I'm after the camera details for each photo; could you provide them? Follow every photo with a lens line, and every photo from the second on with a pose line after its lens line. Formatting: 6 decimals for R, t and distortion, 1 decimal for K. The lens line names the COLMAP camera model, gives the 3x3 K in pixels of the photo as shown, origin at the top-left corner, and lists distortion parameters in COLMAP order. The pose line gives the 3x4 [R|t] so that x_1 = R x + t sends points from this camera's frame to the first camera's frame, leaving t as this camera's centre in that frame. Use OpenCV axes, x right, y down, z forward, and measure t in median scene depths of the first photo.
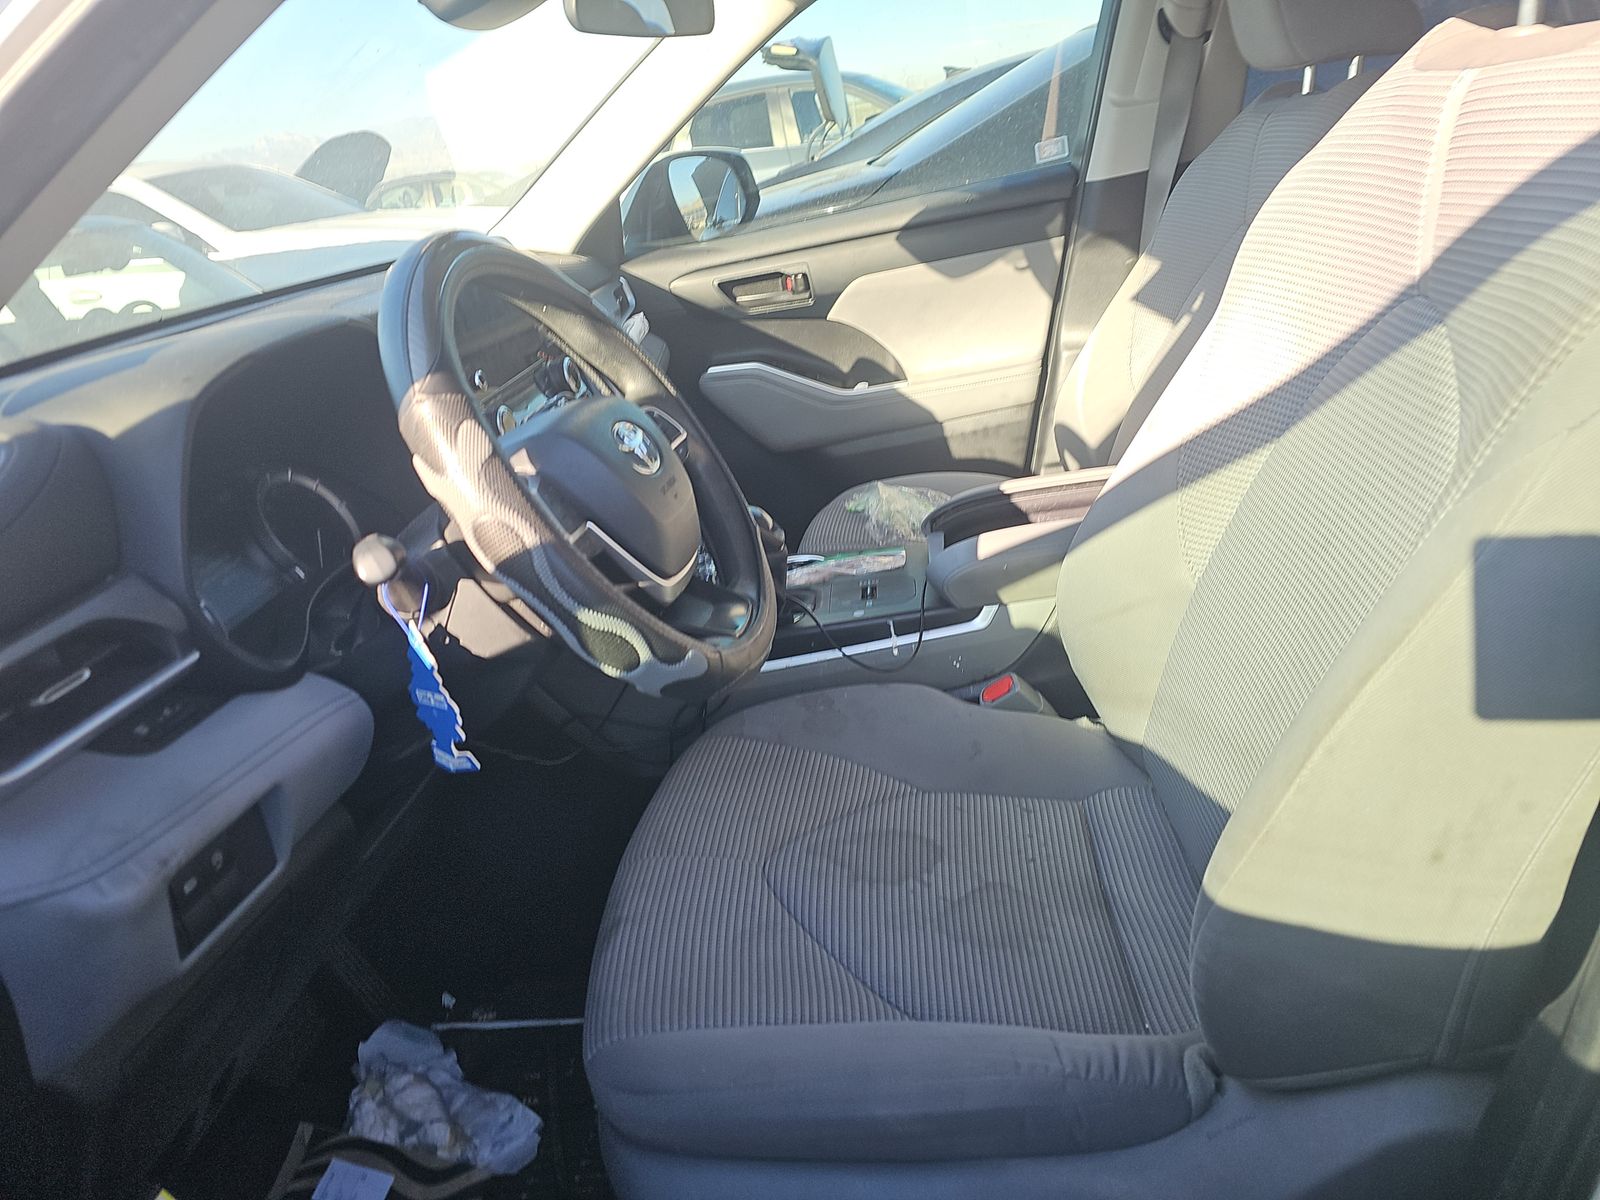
lens RADIAL K [[1049.8, 0, 800.0], [0, 1049.8, 600.0], [0, 0, 1]] dist [0.131840, -0.110988]
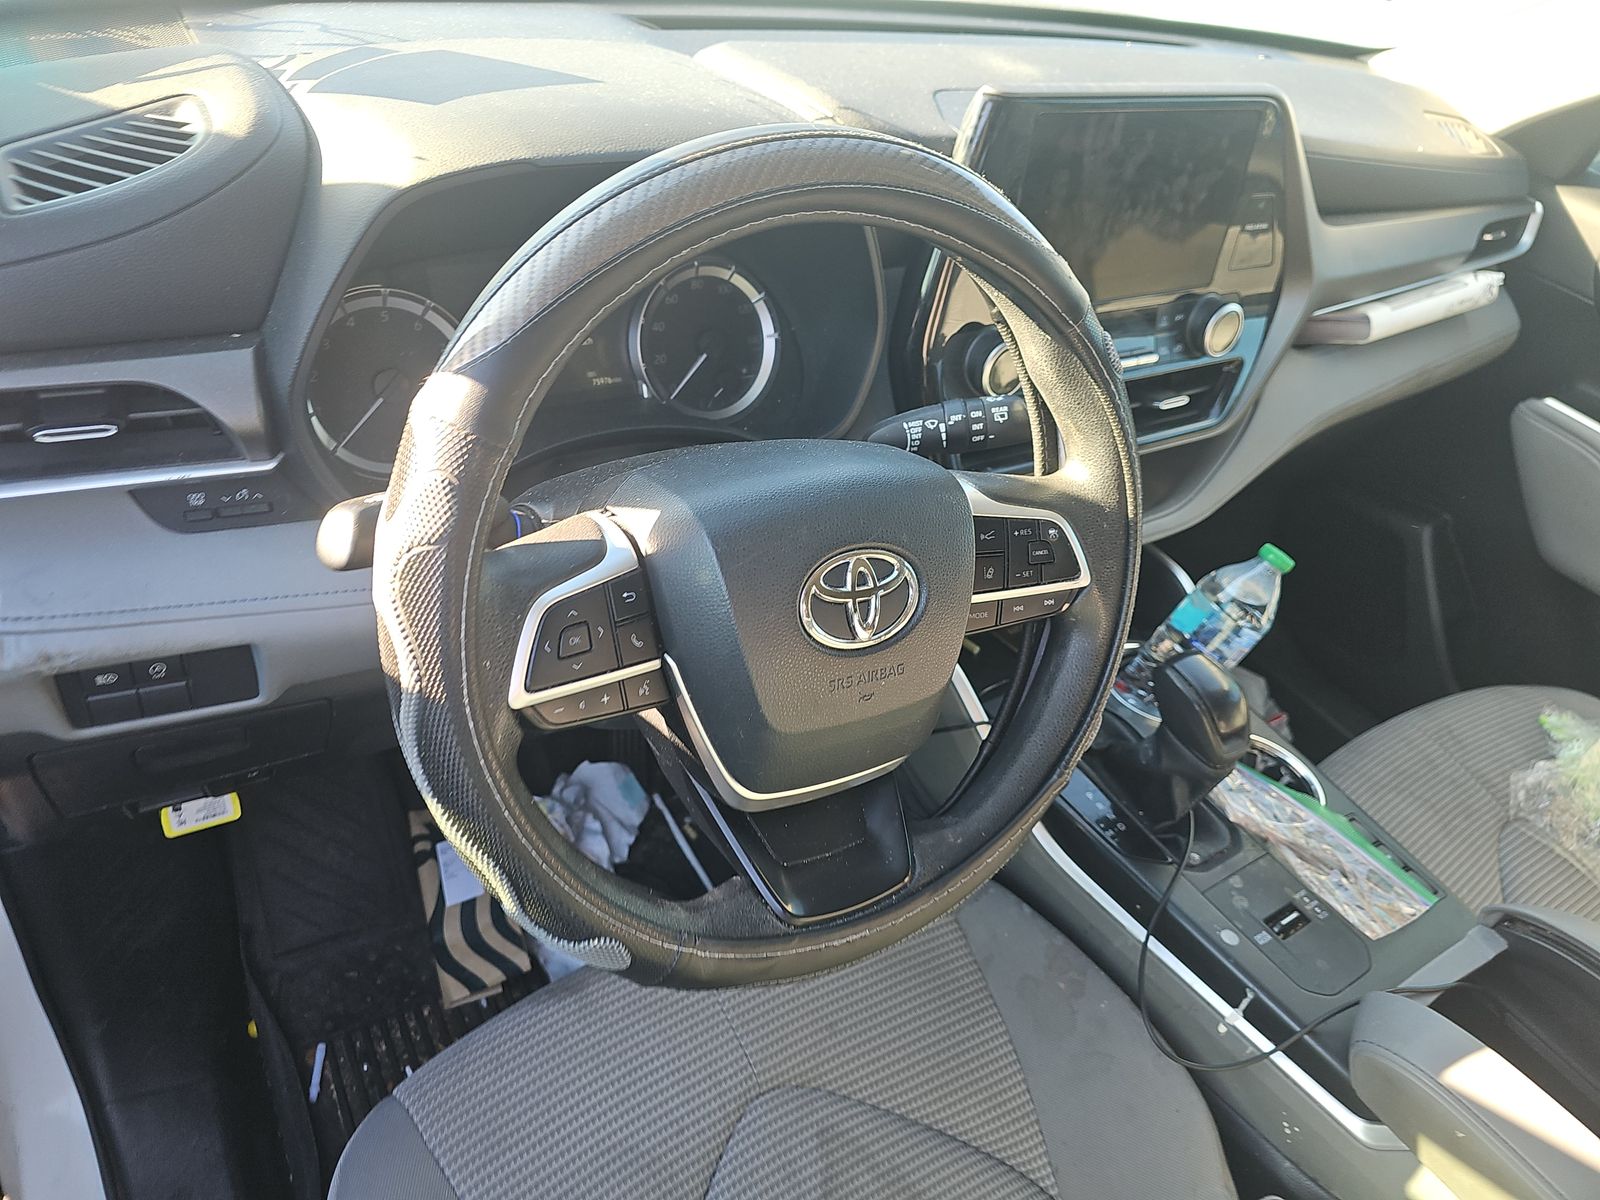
lens RADIAL K [[1092.1, 0, 800.0], [0, 1092.1, 600.0], [0, 0, 1]] dist [-0.018992, -0.002511]
pose [[0.553741, 0.696042, -0.457052, 0.068005], [-0.546292, 0.717920, 0.431458, -0.256704], [0.628440, 0.010767, 0.777784, 0.342728]]
